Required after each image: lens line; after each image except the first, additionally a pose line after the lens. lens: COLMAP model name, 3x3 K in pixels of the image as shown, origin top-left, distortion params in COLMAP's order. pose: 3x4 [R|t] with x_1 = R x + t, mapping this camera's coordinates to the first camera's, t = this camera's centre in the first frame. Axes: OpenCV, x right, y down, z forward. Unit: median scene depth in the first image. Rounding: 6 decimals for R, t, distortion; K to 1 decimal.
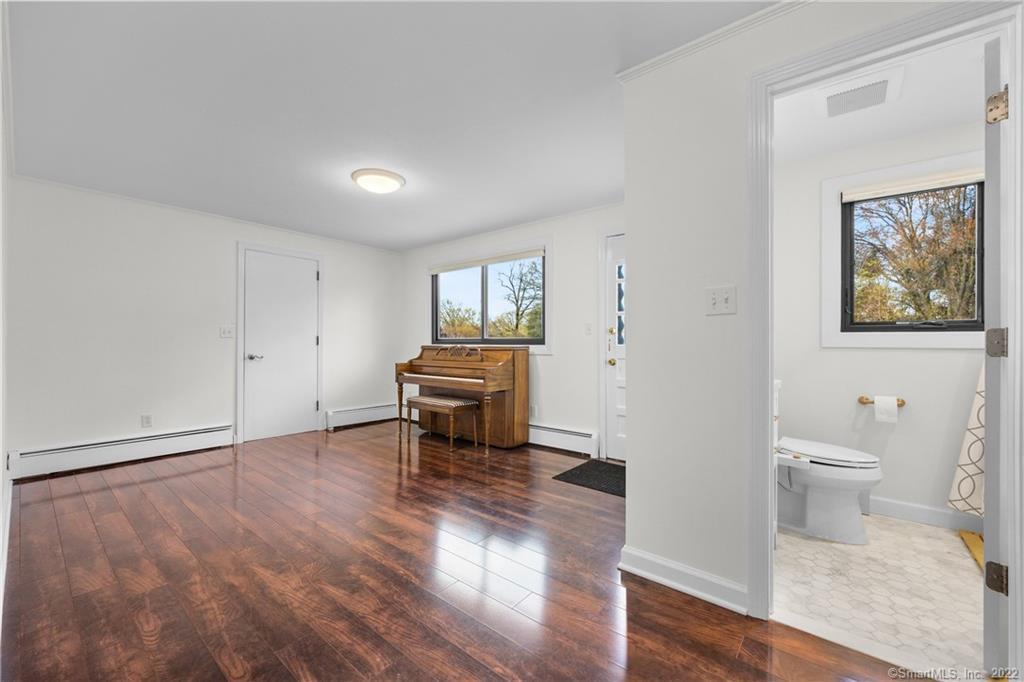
lens RADIAL K [[410.7, 0, 512.0], [0, 410.7, 341.0], [0, 0, 1]] dist [-0.002913, -0.000385]
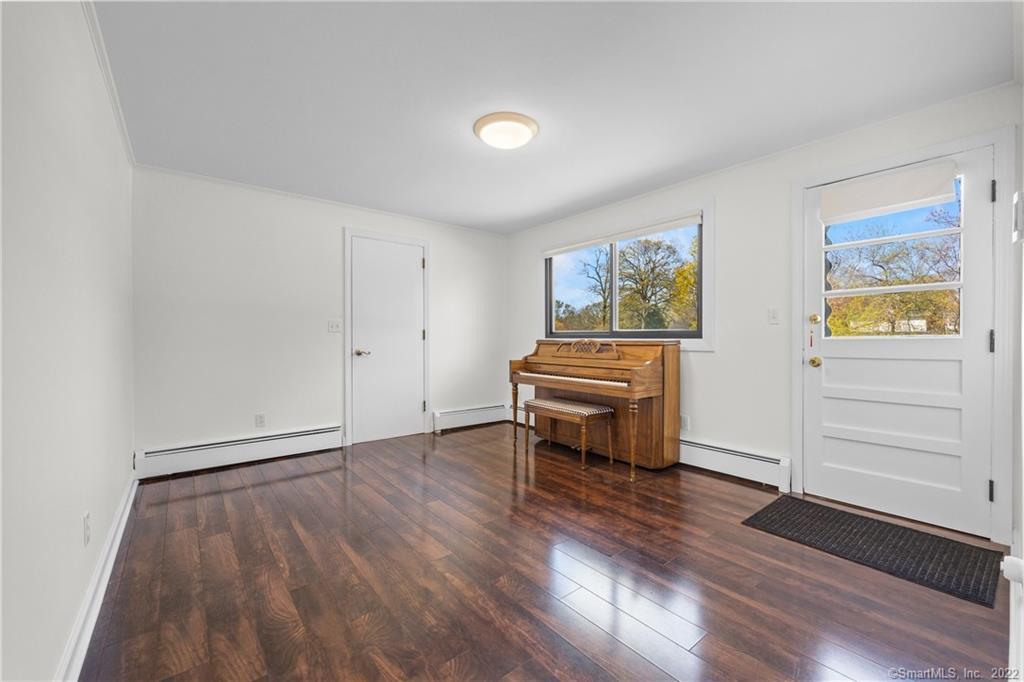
lens RADIAL K [[414.0, 0, 512.0], [0, 414.0, 341.0], [0, 0, 1]] dist [0.000125, 0.000010]
pose [[0.979990, -0.002793, -0.199025, -0.119271], [0.005862, 0.999873, 0.014830, 0.000369], [0.198958, -0.015700, 0.979882, 0.166394]]
